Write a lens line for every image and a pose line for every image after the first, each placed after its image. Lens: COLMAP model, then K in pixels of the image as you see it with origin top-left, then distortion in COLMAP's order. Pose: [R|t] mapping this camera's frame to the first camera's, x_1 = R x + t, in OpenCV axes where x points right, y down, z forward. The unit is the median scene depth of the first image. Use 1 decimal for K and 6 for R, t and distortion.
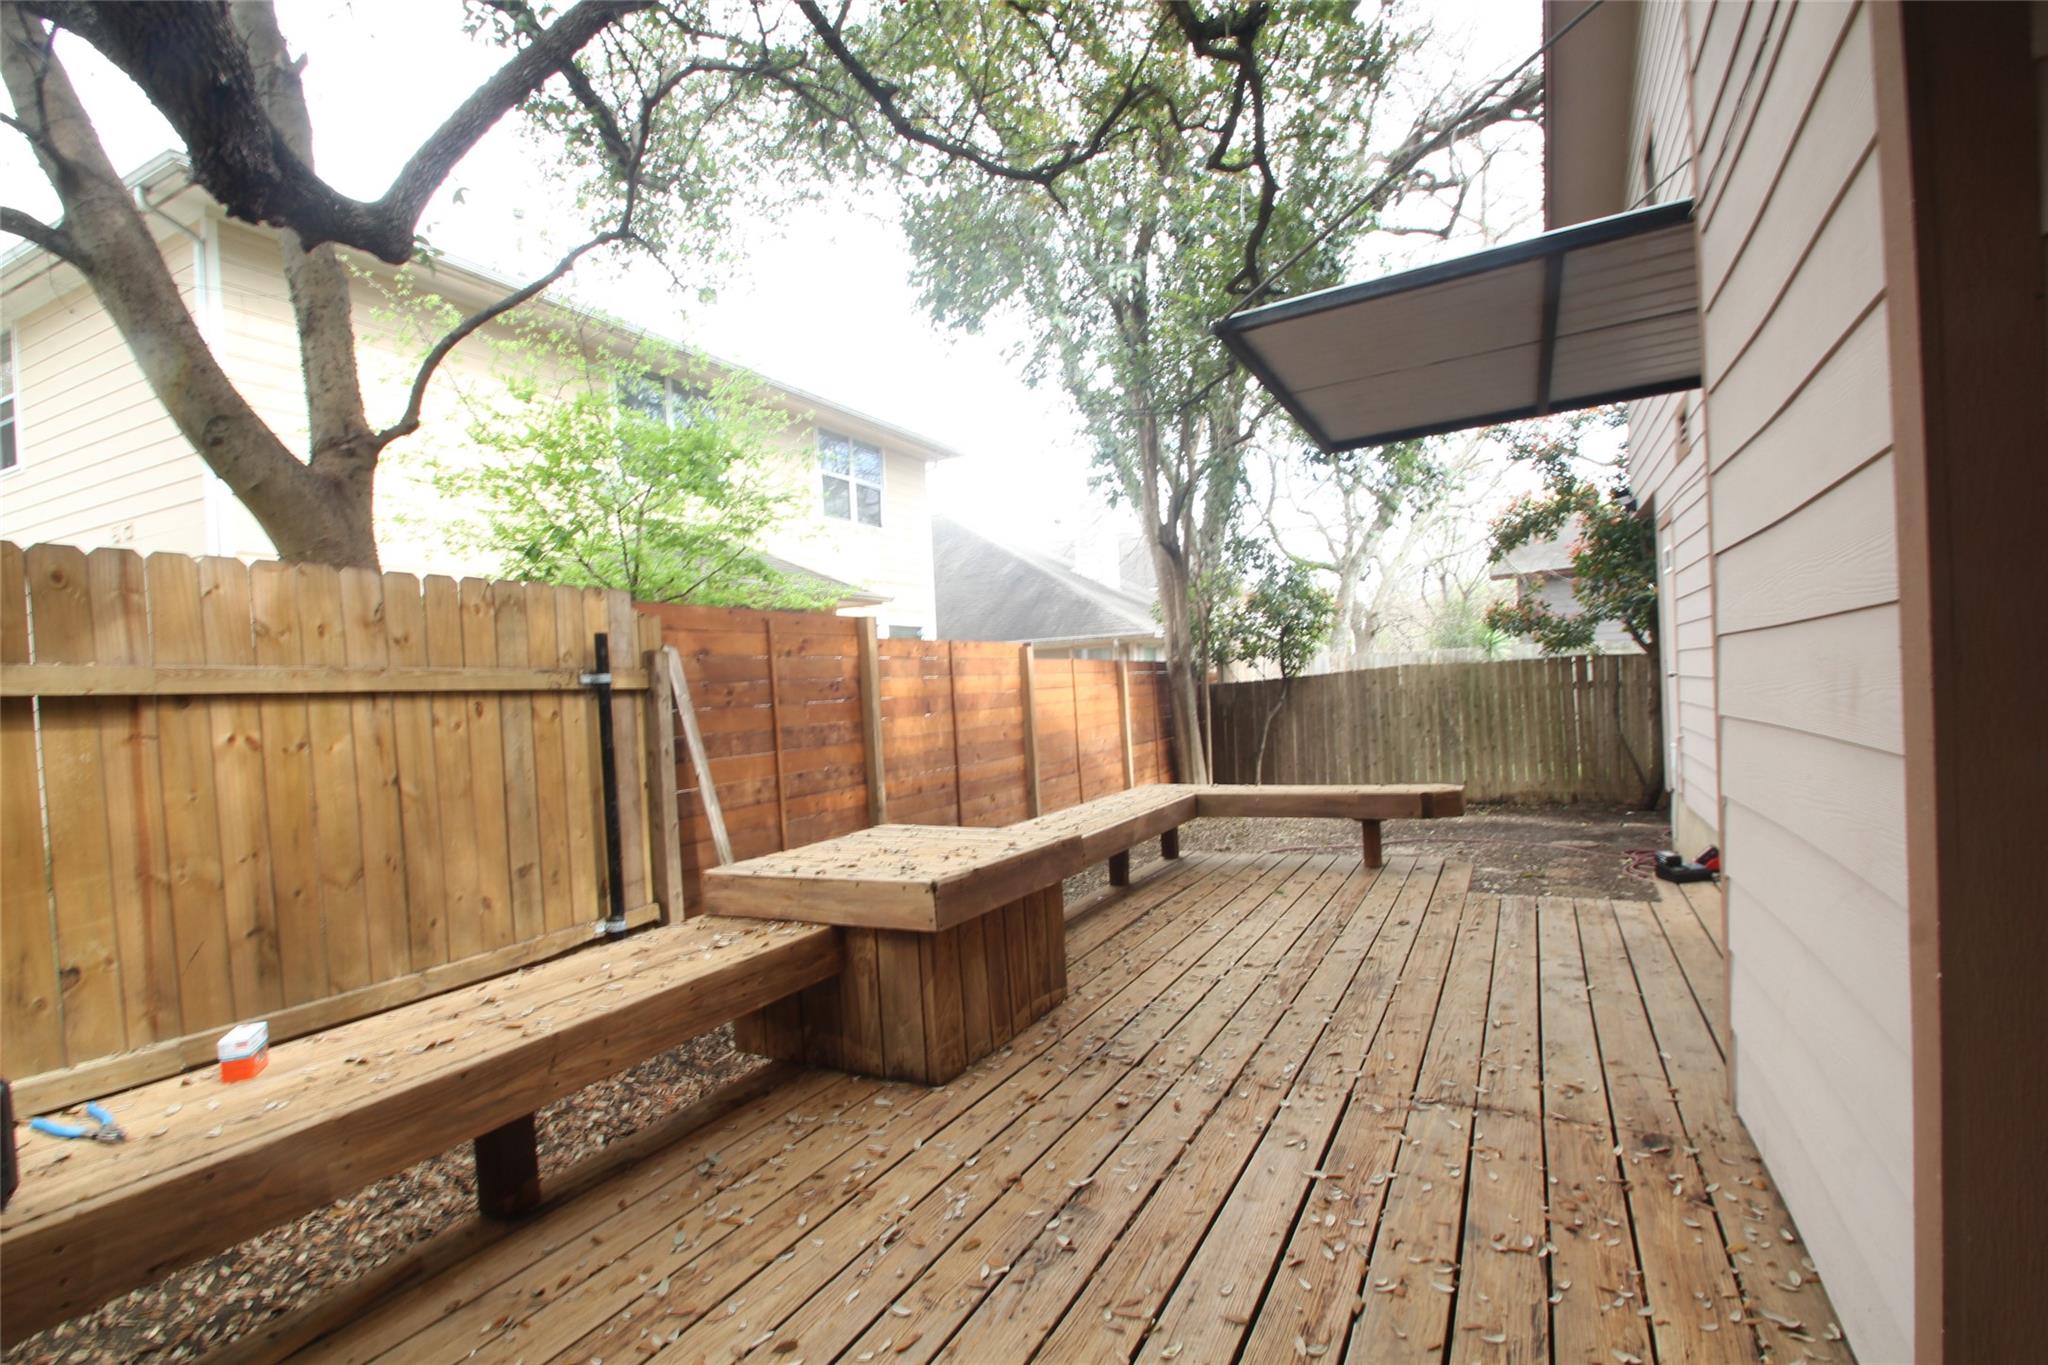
lens RADIAL K [[968.3, 0, 1027.6], [0, 968.3, 708.1], [0, 0, 1]] dist [0.014827, -0.018586]
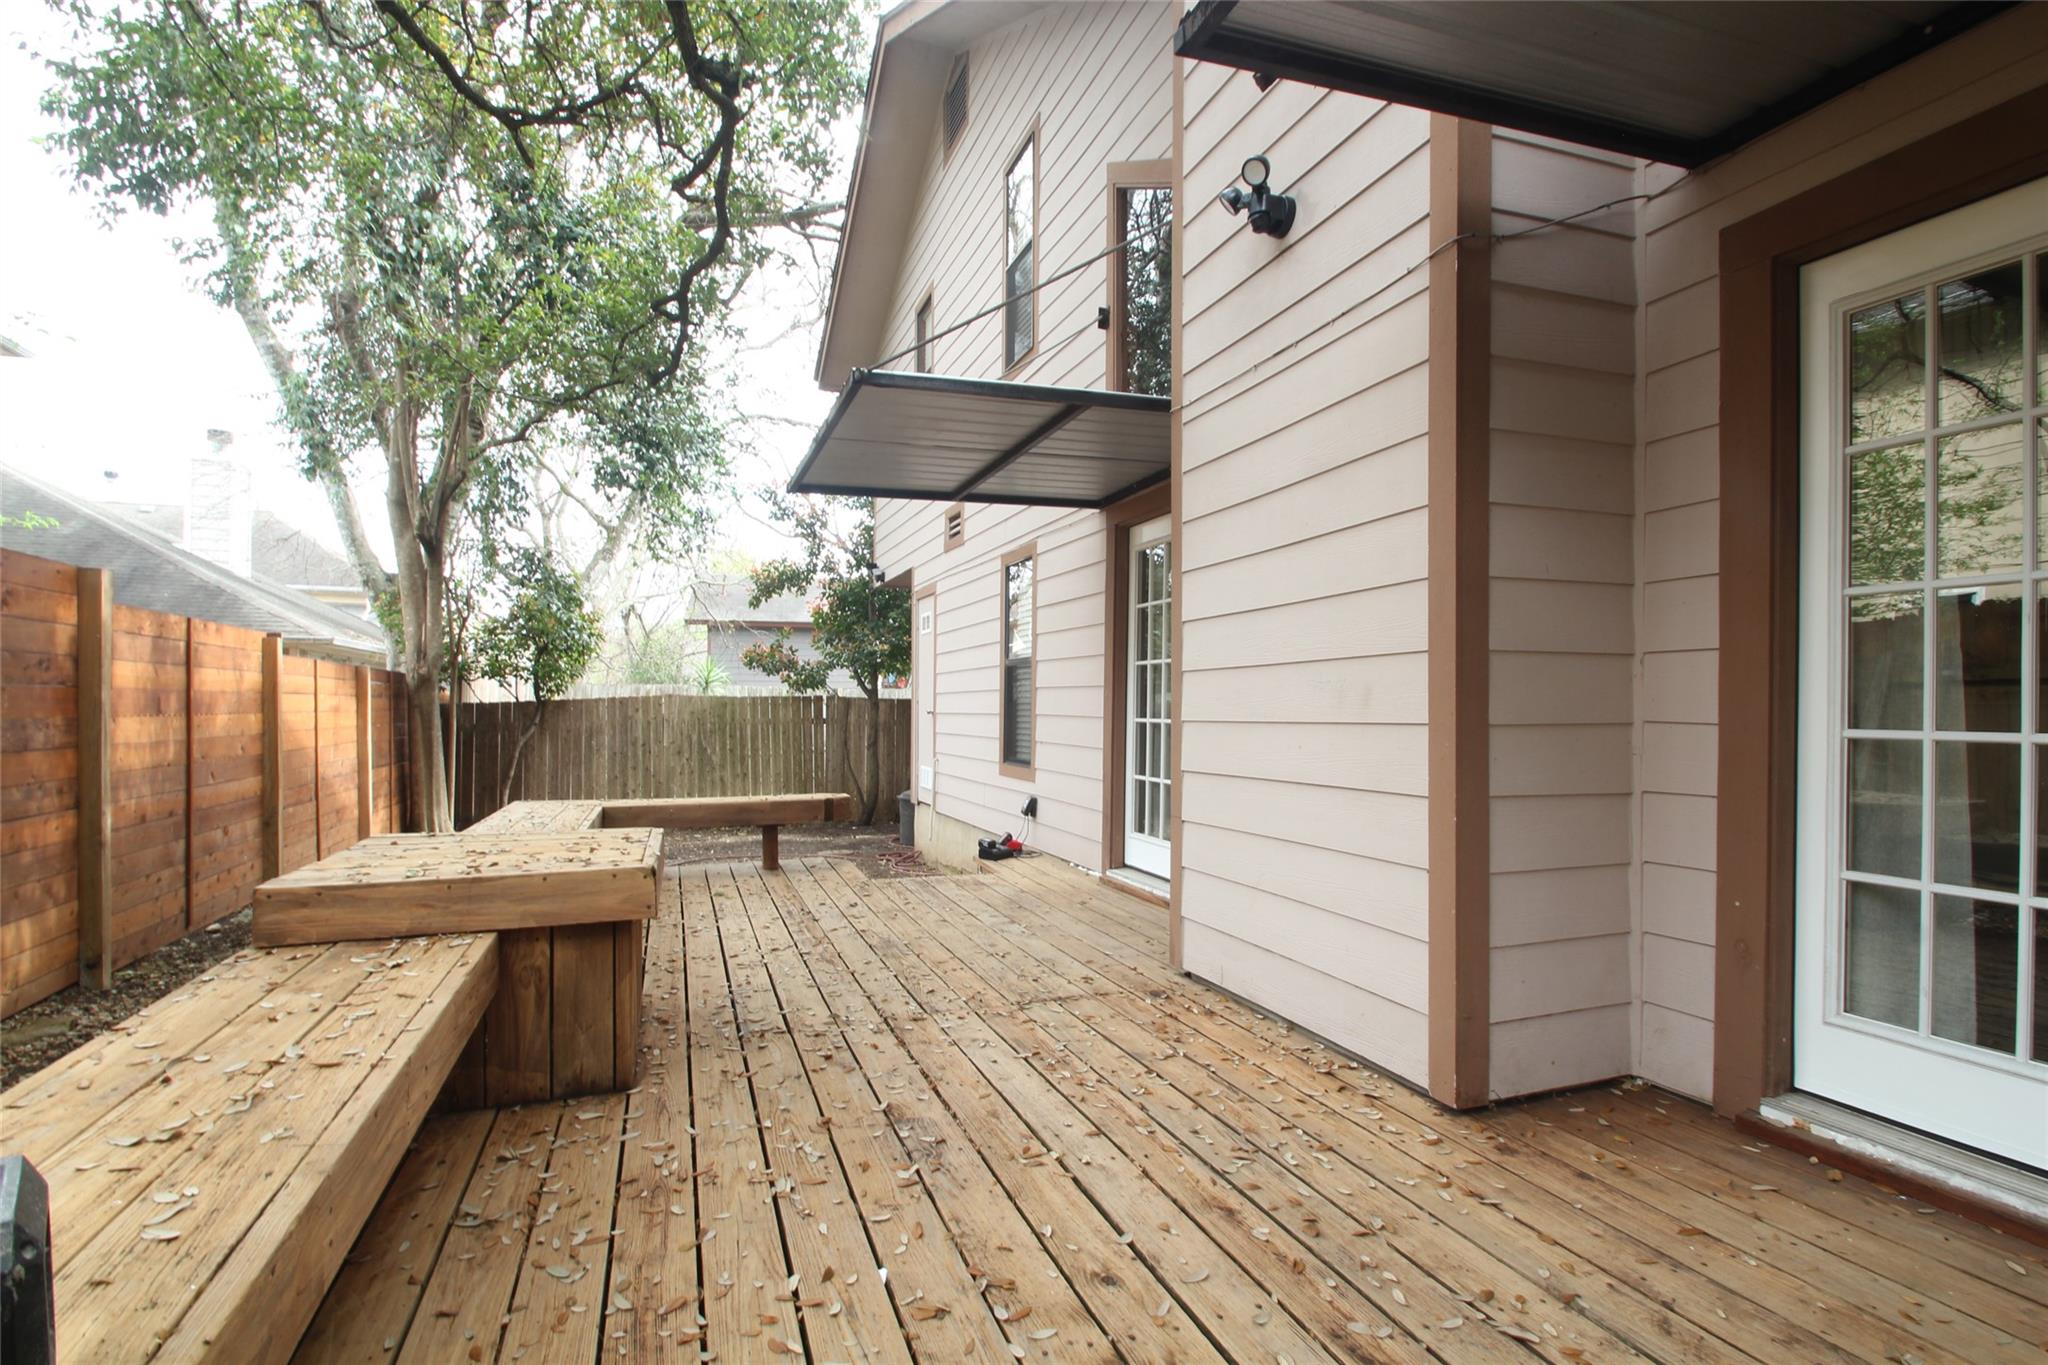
lens RADIAL K [[968.3, 0, 1027.6], [0, 968.3, 708.1], [0, 0, 1]] dist [0.014827, -0.018586]
pose [[0.676831, 0.053621, 0.734183, -0.219959], [-0.024065, 0.998422, -0.050735, 0.025603], [-0.735745, 0.016671, 0.677054, 0.033409]]
